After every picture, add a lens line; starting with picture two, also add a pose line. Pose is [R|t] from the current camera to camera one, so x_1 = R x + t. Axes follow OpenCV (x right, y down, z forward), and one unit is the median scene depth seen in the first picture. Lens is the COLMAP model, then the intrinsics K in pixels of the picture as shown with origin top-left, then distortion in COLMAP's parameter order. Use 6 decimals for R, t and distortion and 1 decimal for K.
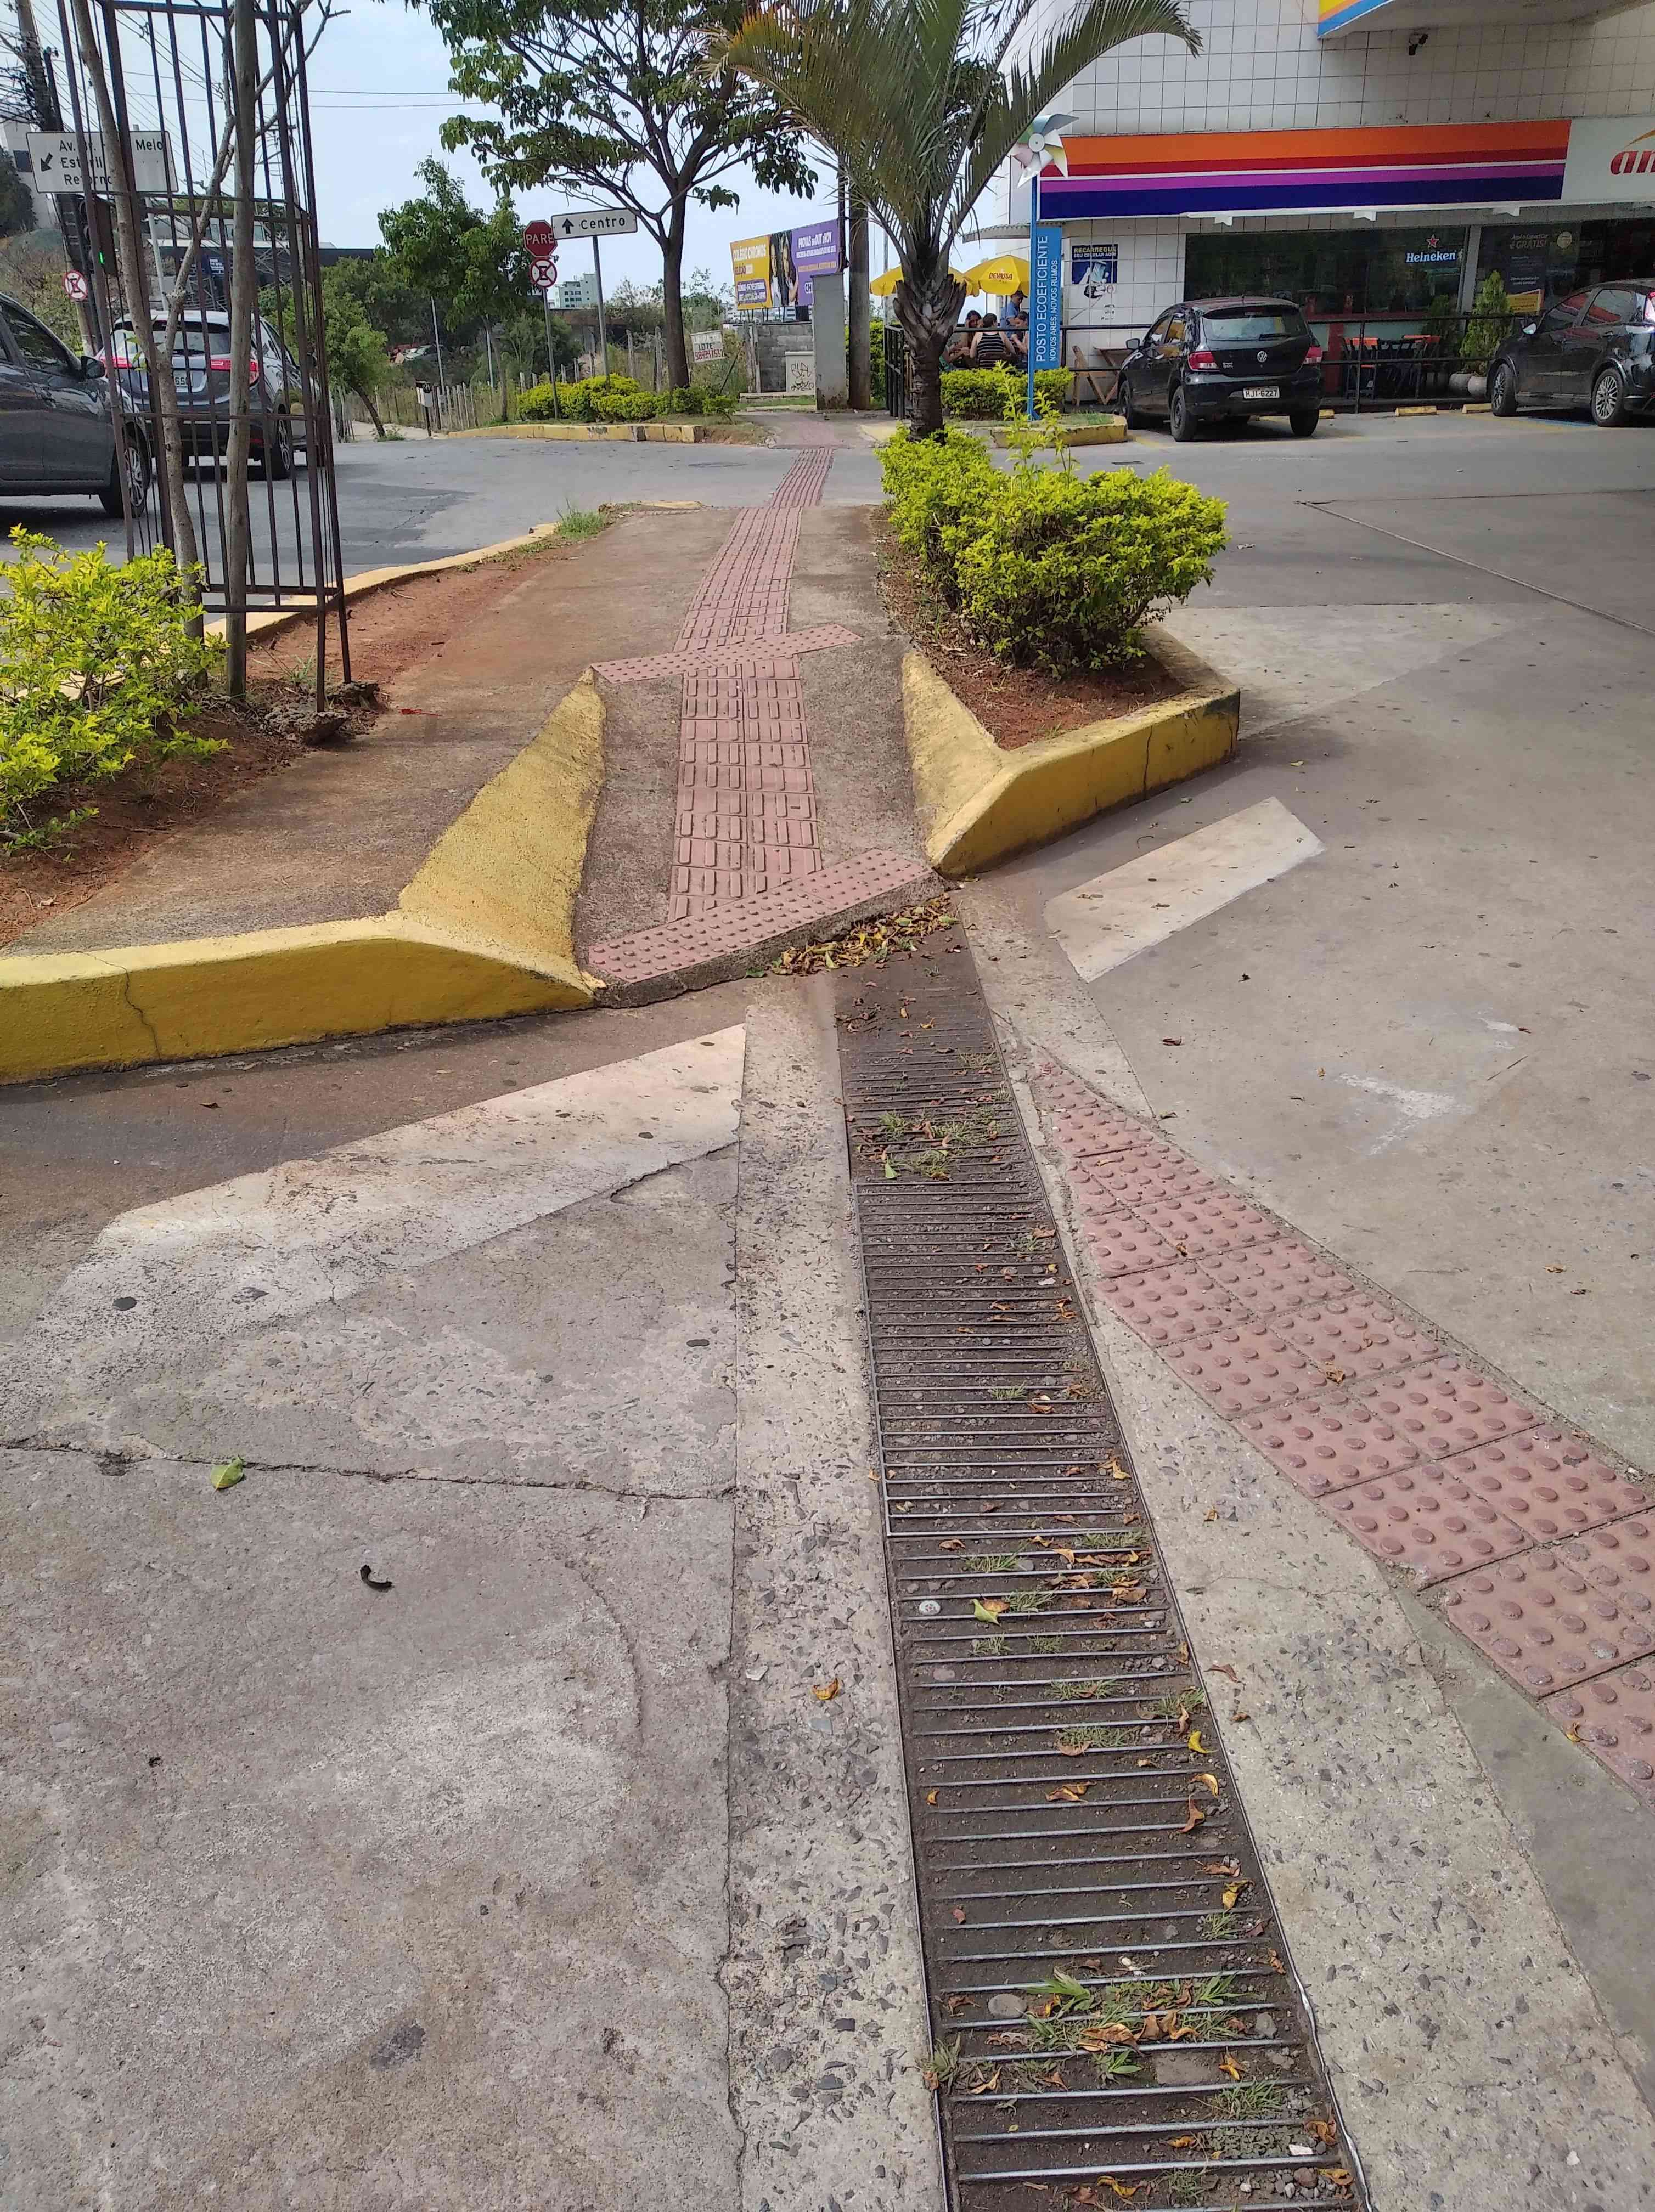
lens RADIAL K [[1634.7, 0, 856.4], [0, 1634.7, 1066.3], [0, 0, 1]] dist [0.035833, -0.000673]
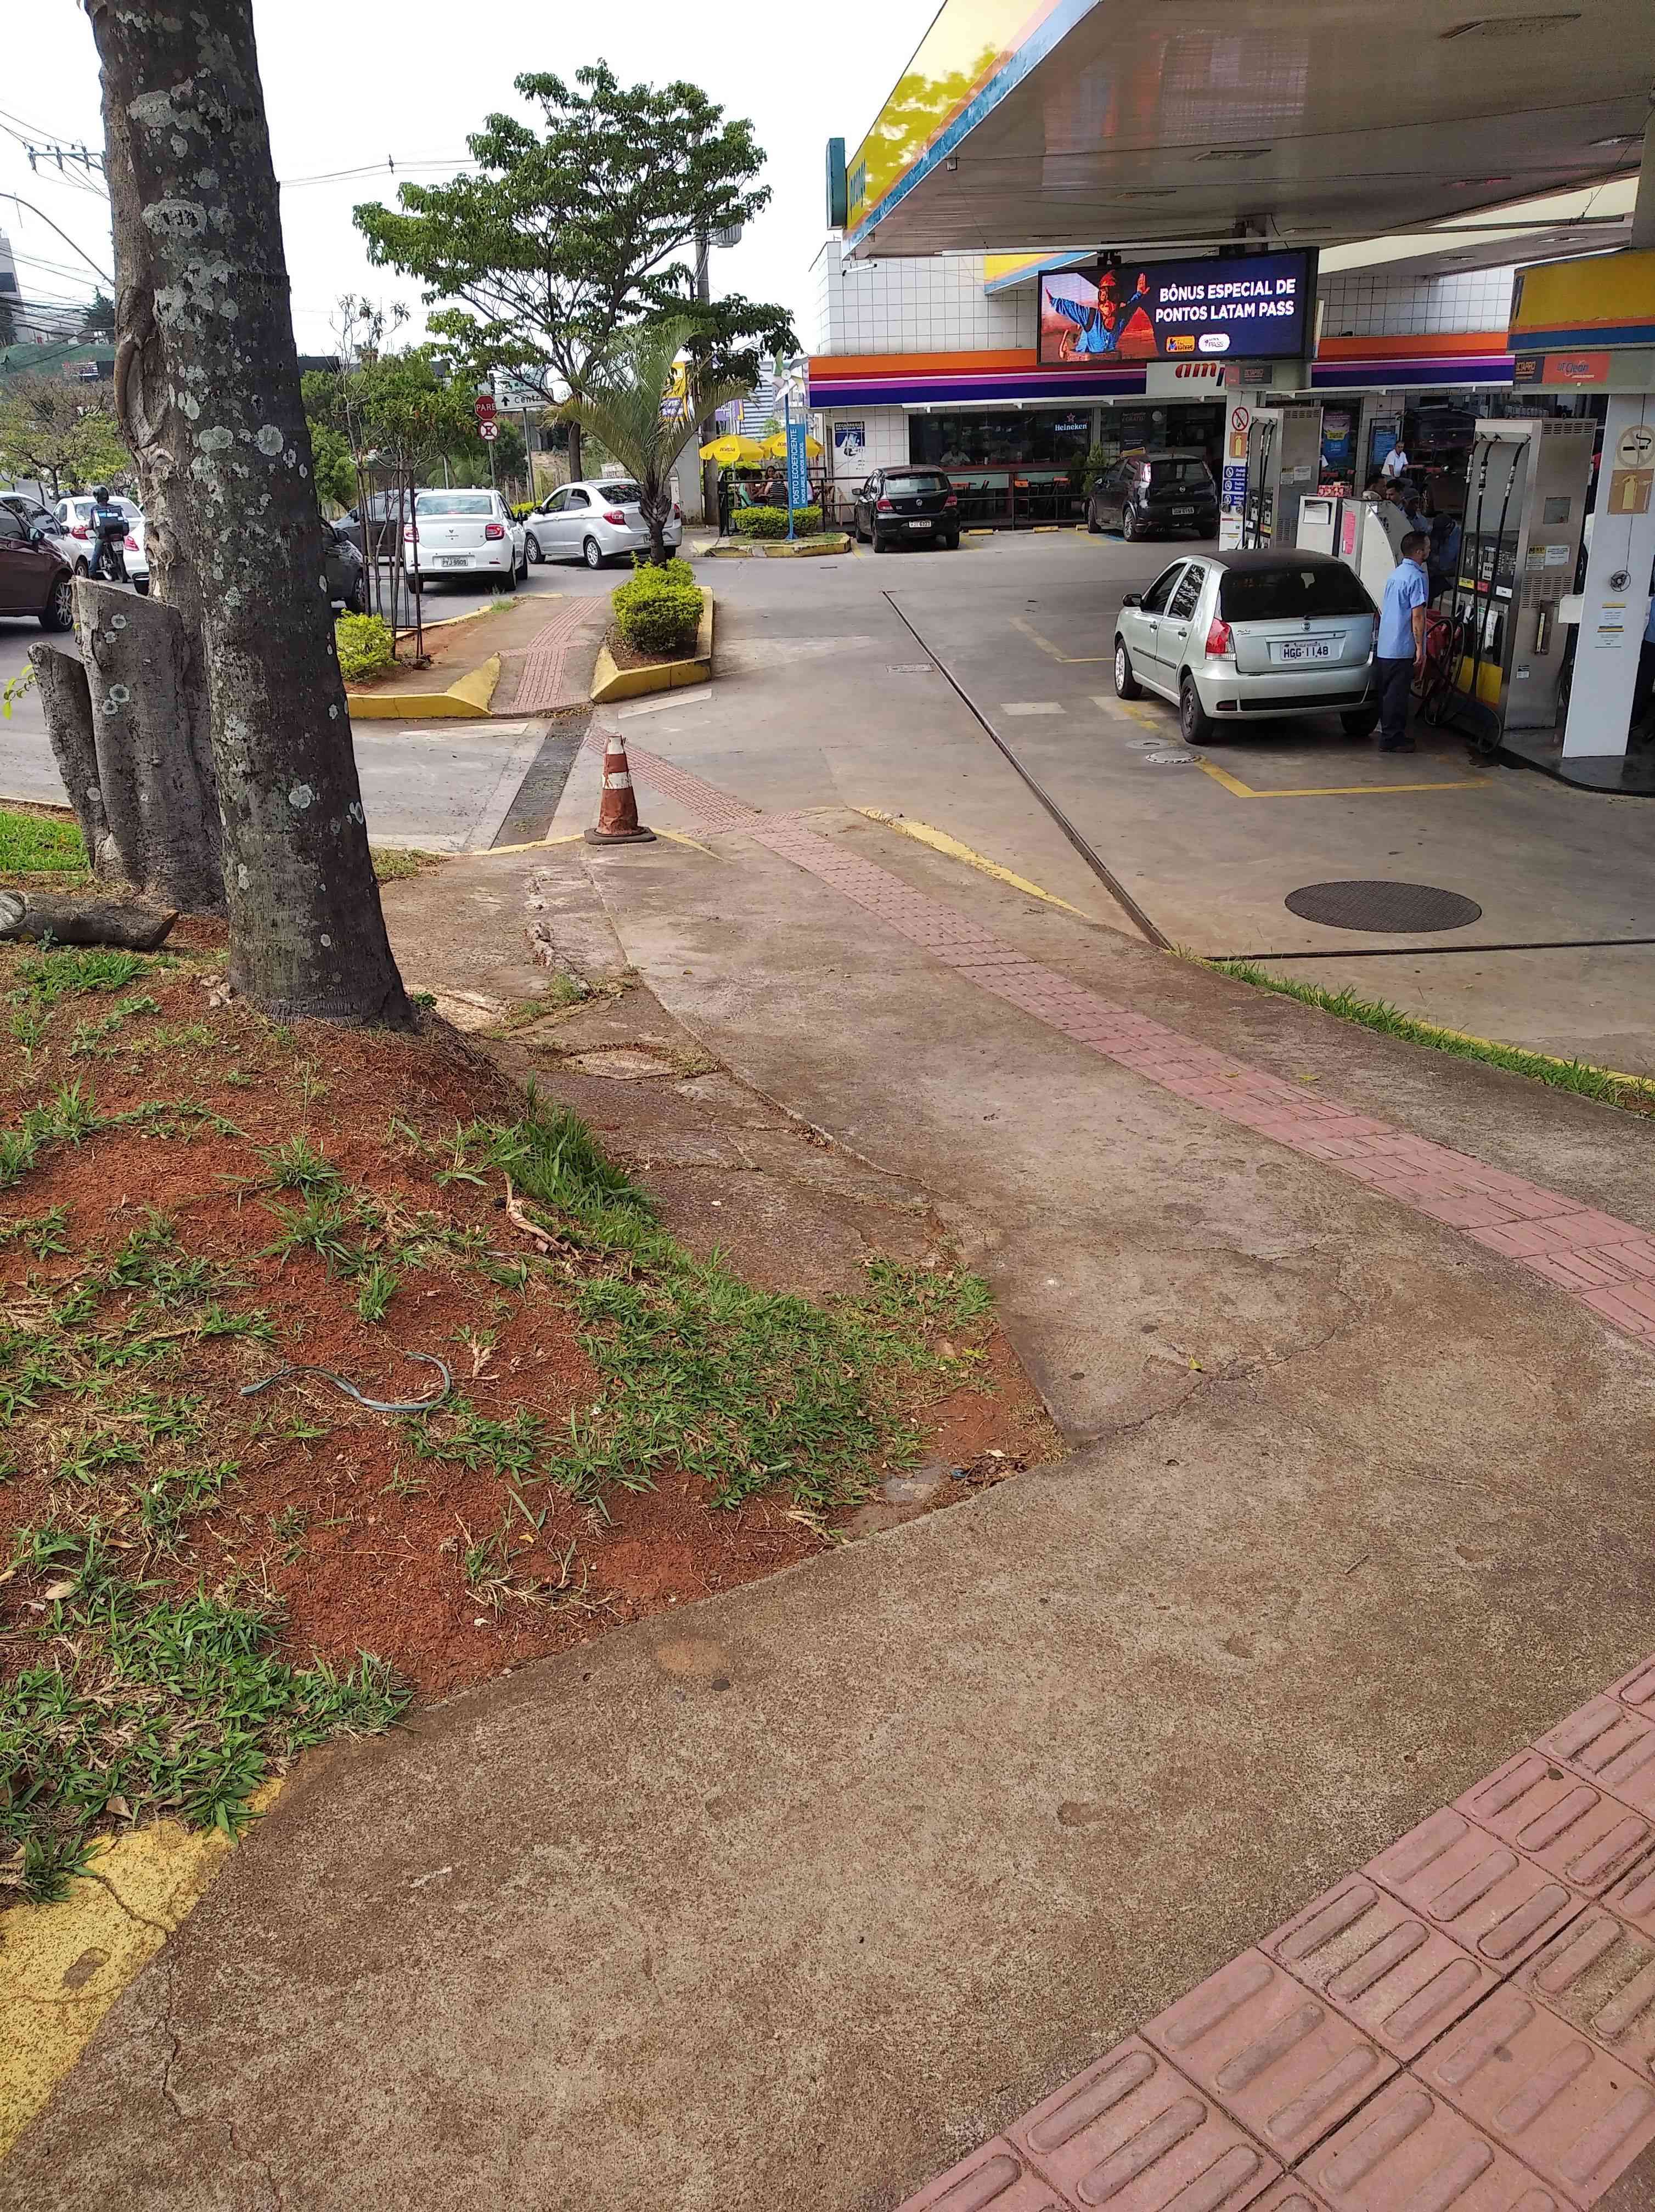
lens RADIAL K [[1657.0, 0, 827.5], [0, 1657.0, 1106.0], [0, 0, 1]] dist [0.109185, -0.236675]
pose [[0.999875, -0.015263, 0.004043, 0.105453], [0.015369, 0.999499, -0.027683, 0.172339], [-0.003618, 0.027742, 0.999609, -0.517327]]
